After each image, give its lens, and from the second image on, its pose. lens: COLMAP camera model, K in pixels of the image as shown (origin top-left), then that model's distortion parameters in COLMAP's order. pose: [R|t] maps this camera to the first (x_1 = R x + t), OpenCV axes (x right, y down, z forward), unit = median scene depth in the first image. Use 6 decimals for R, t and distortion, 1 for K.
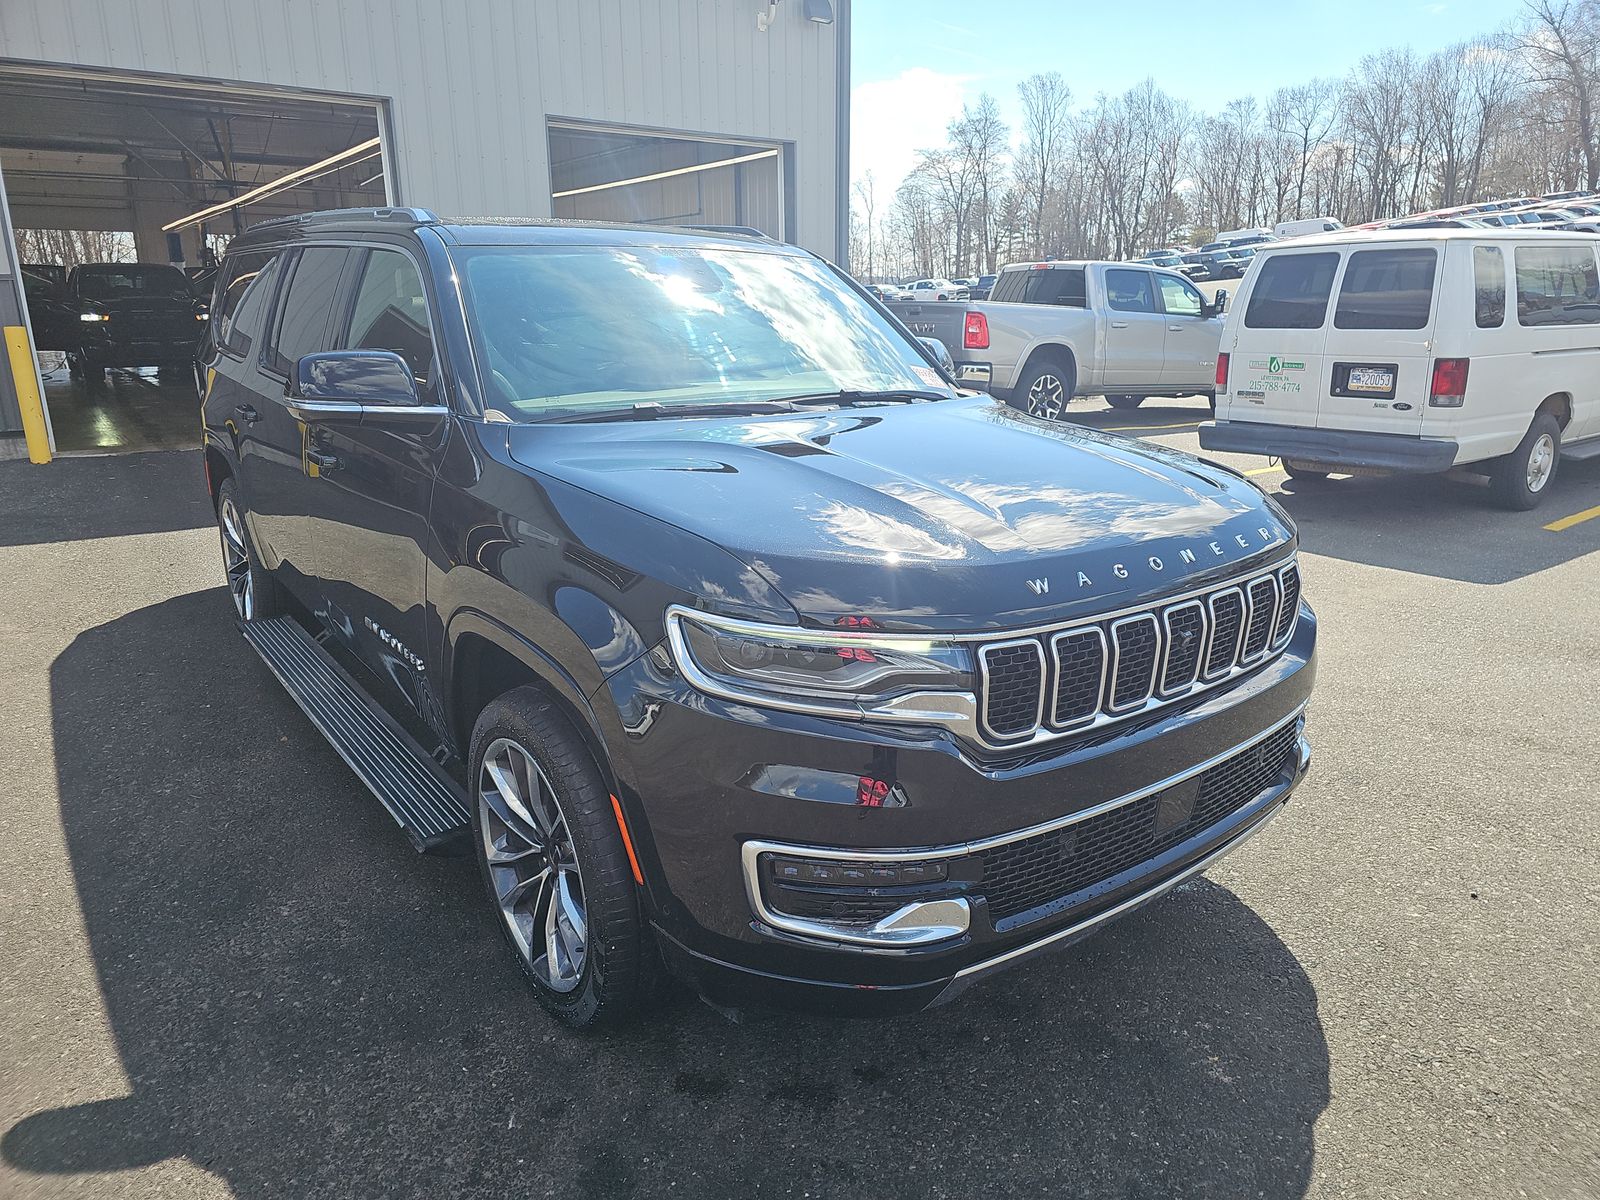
lens RADIAL K [[1052.3, 0, 800.0], [0, 1052.3, 600.0], [0, 0, 1]] dist [0.052364, -0.053240]
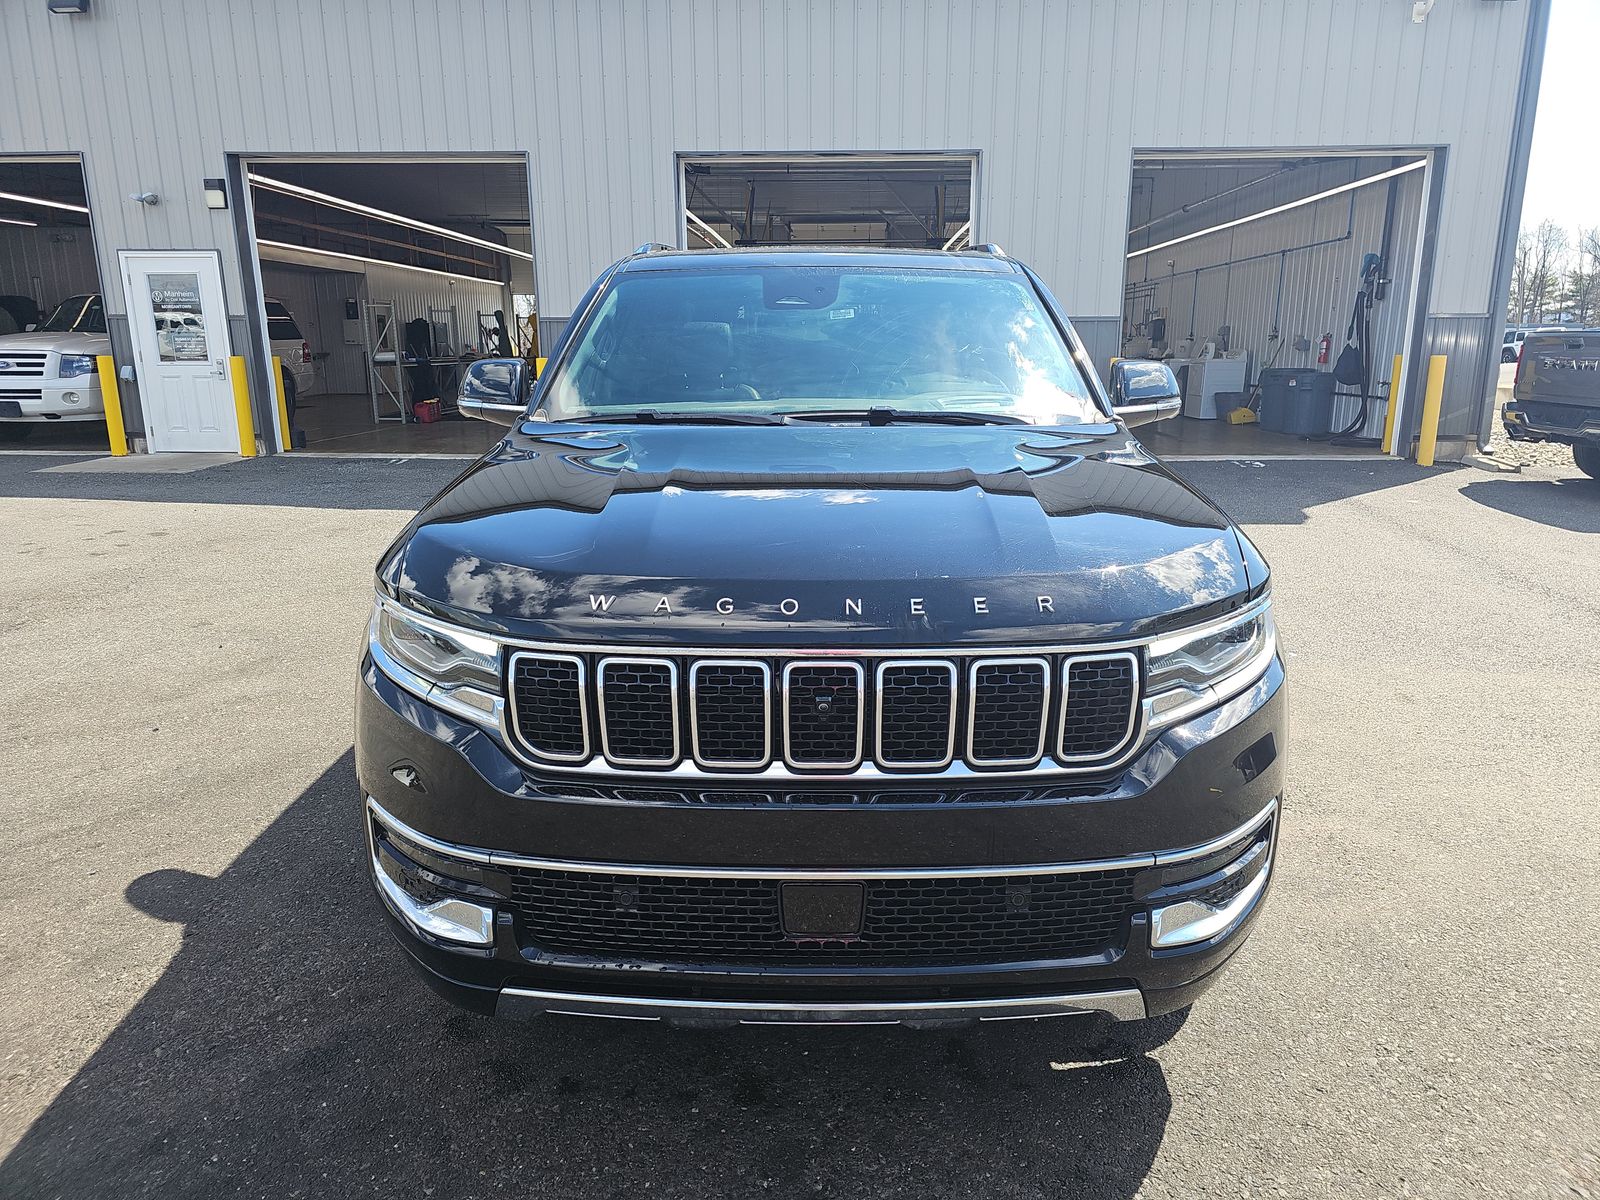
lens RADIAL K [[1052.3, 0, 800.0], [0, 1052.3, 600.0], [0, 0, 1]] dist [0.052364, -0.053240]
pose [[0.792726, 0.140687, -0.593122, 0.555056], [-0.162868, 0.986513, 0.016320, -0.036112], [0.587418, 0.083663, 0.804947, 0.218908]]
